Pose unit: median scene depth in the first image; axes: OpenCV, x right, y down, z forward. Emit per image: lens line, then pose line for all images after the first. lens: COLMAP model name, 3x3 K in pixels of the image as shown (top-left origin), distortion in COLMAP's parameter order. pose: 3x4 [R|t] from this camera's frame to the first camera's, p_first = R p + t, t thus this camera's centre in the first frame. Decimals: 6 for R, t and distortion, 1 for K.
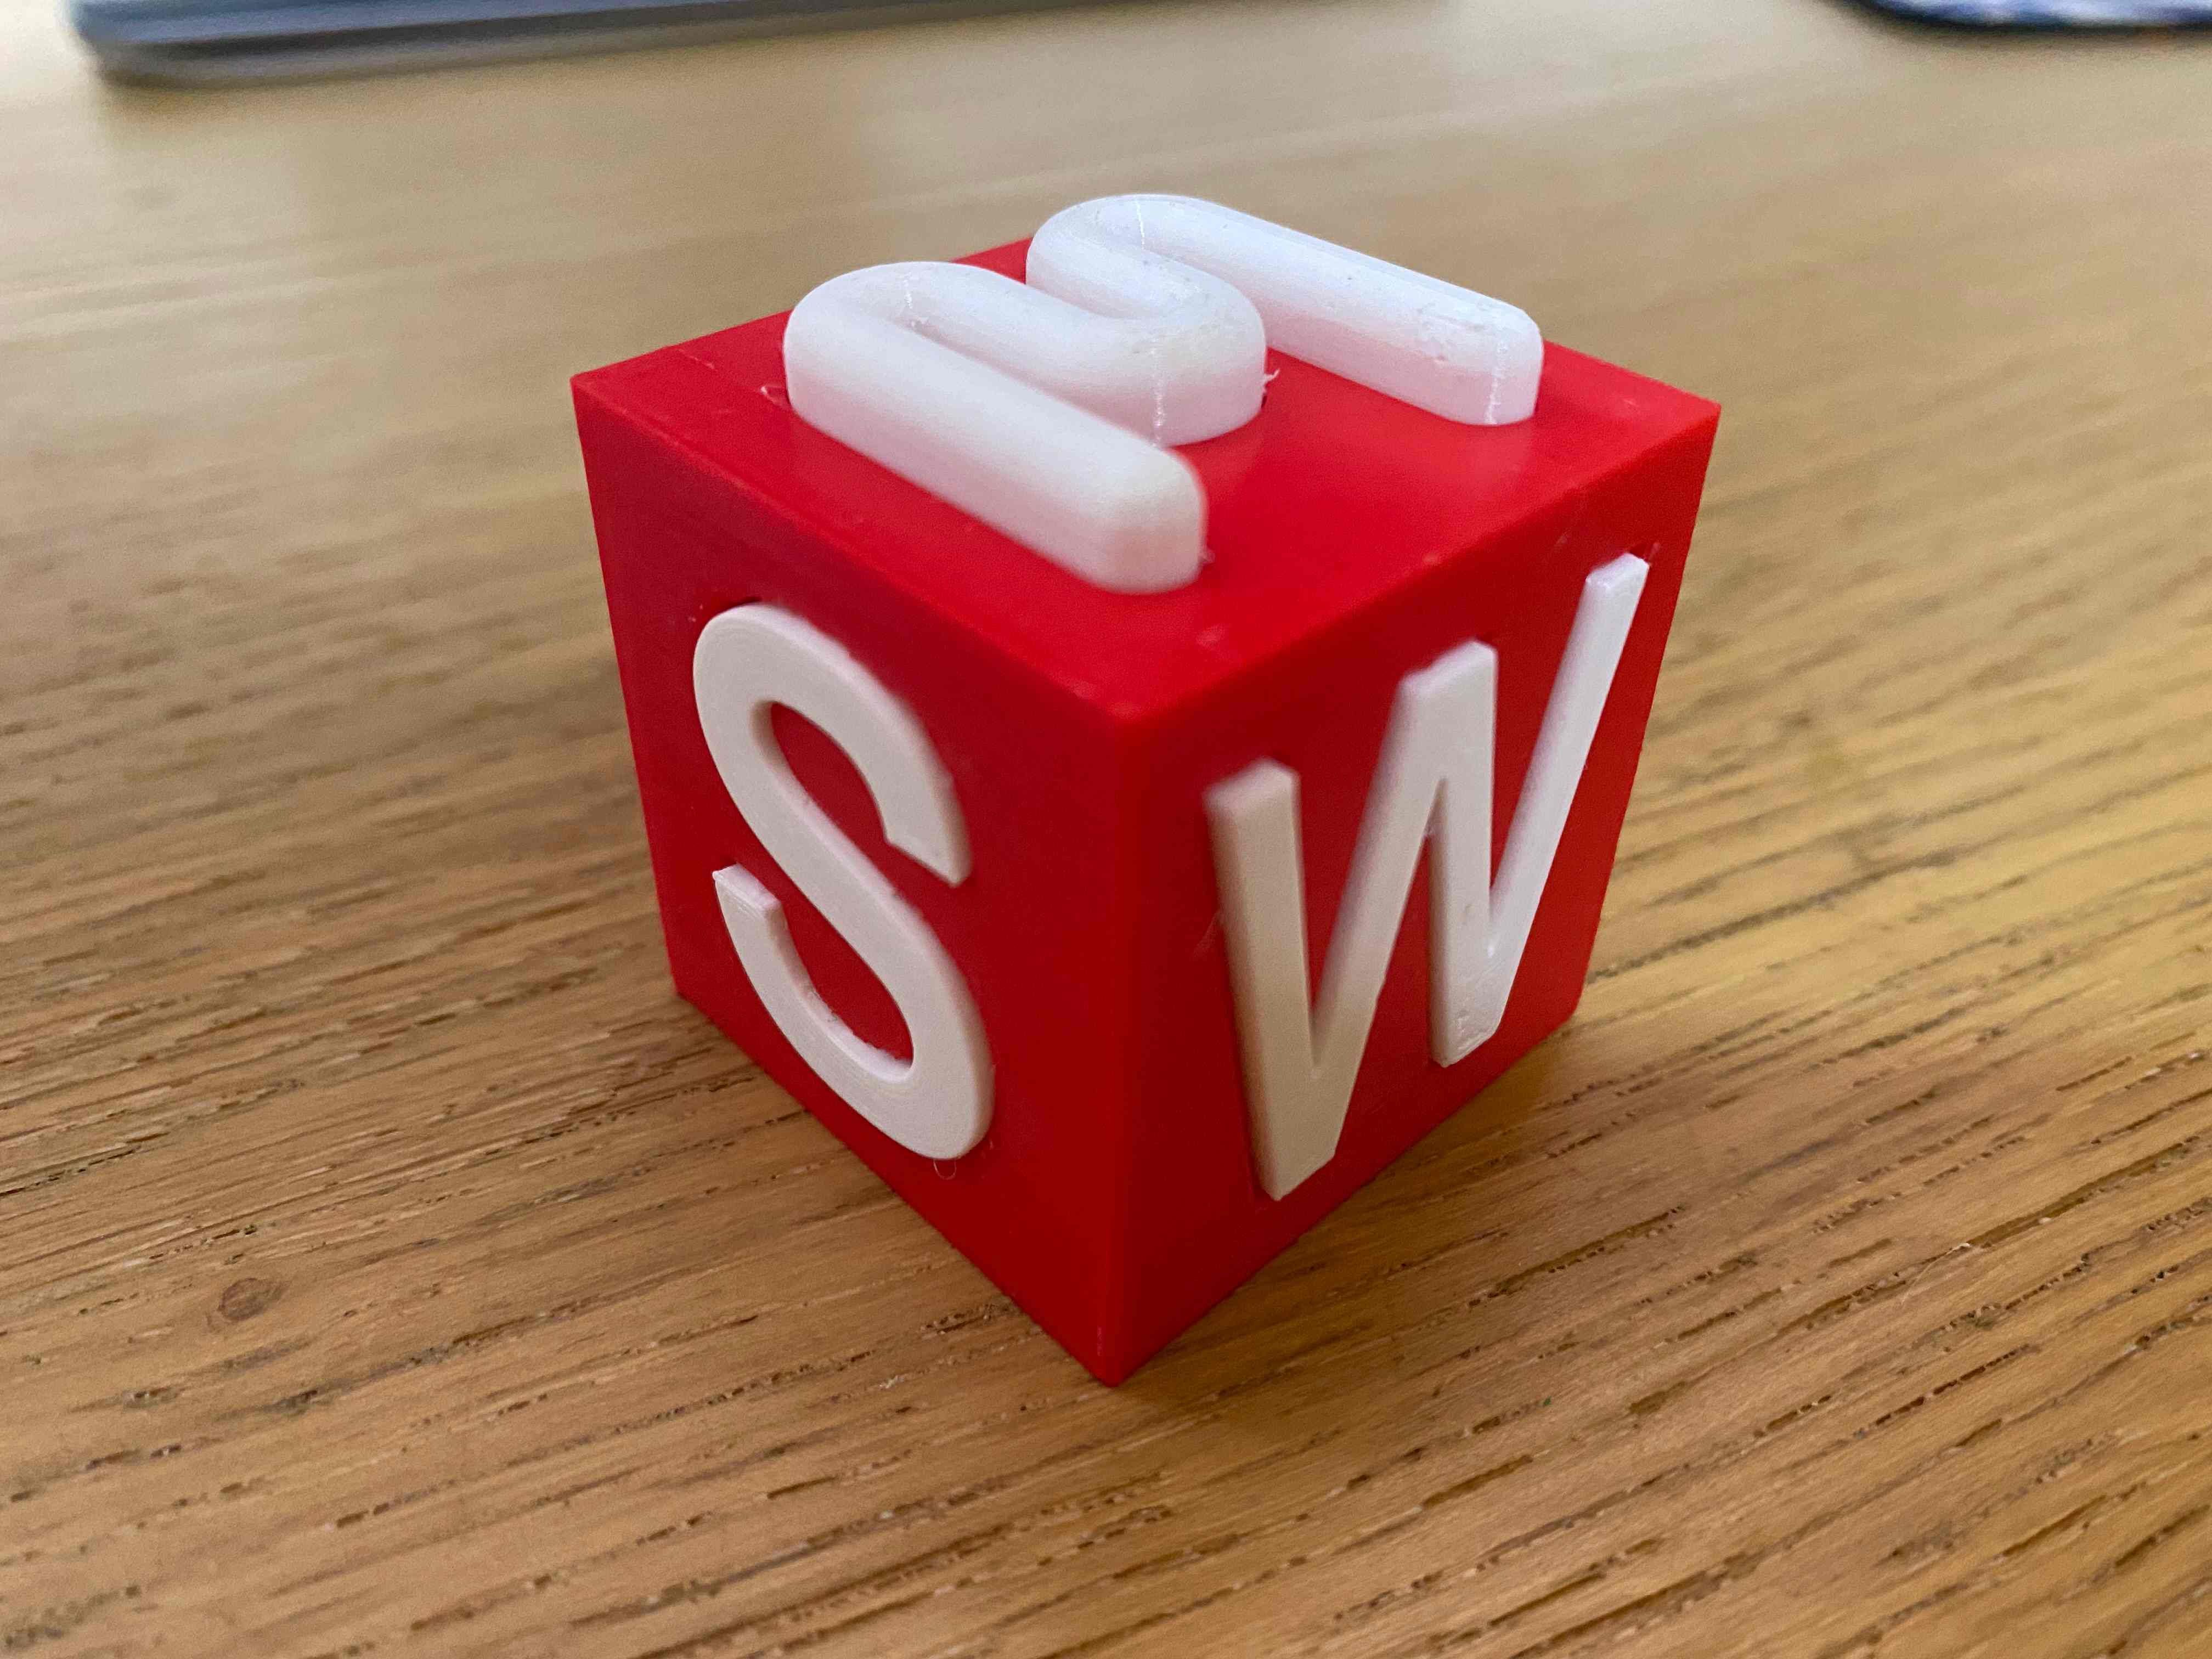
lens RADIAL K [[1690.3, 0, 1121.5], [0, 1690.3, 821.6], [0, 0, 1]] dist [-0.037425, 0.023584]
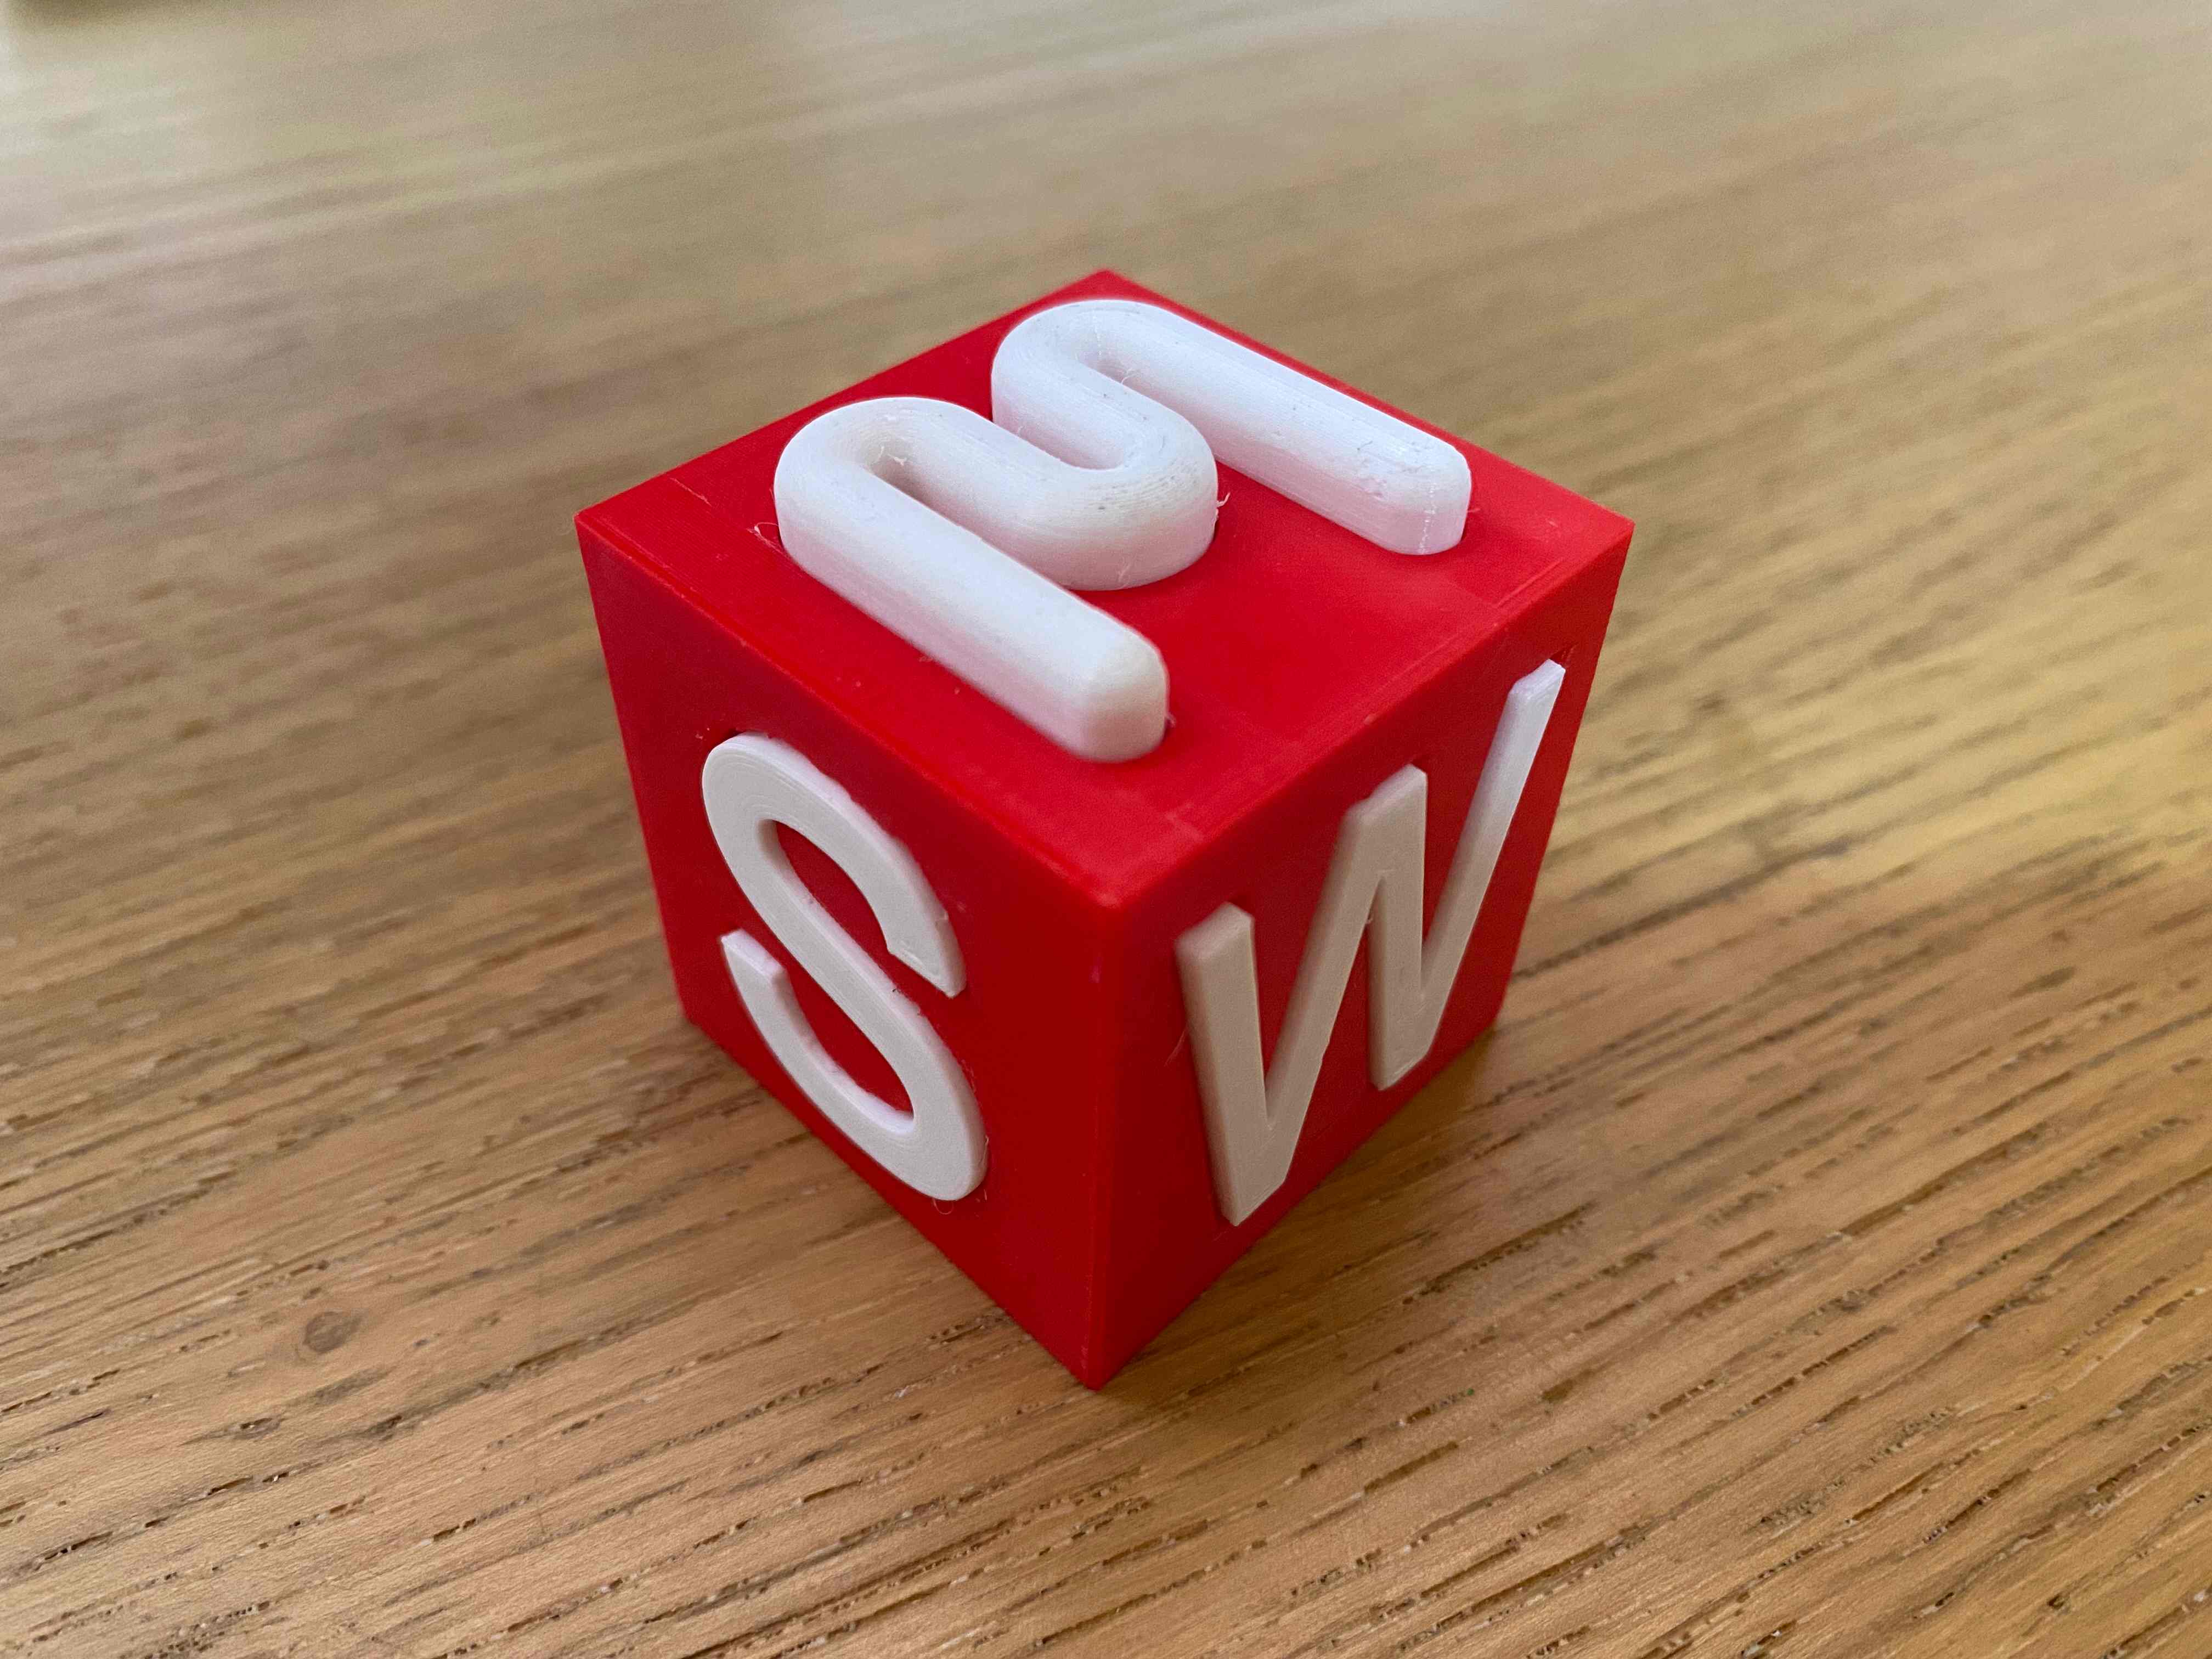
lens RADIAL K [[1690.3, 0, 1096.4], [0, 1690.3, 809.3], [0, 0, 1]] dist [-0.037425, 0.023584]
pose [[0.999526, -0.023091, 0.020354, -0.018371], [0.020693, 0.993600, 0.111048, -0.179562], [-0.022788, -0.110574, 0.993607, -0.096572]]
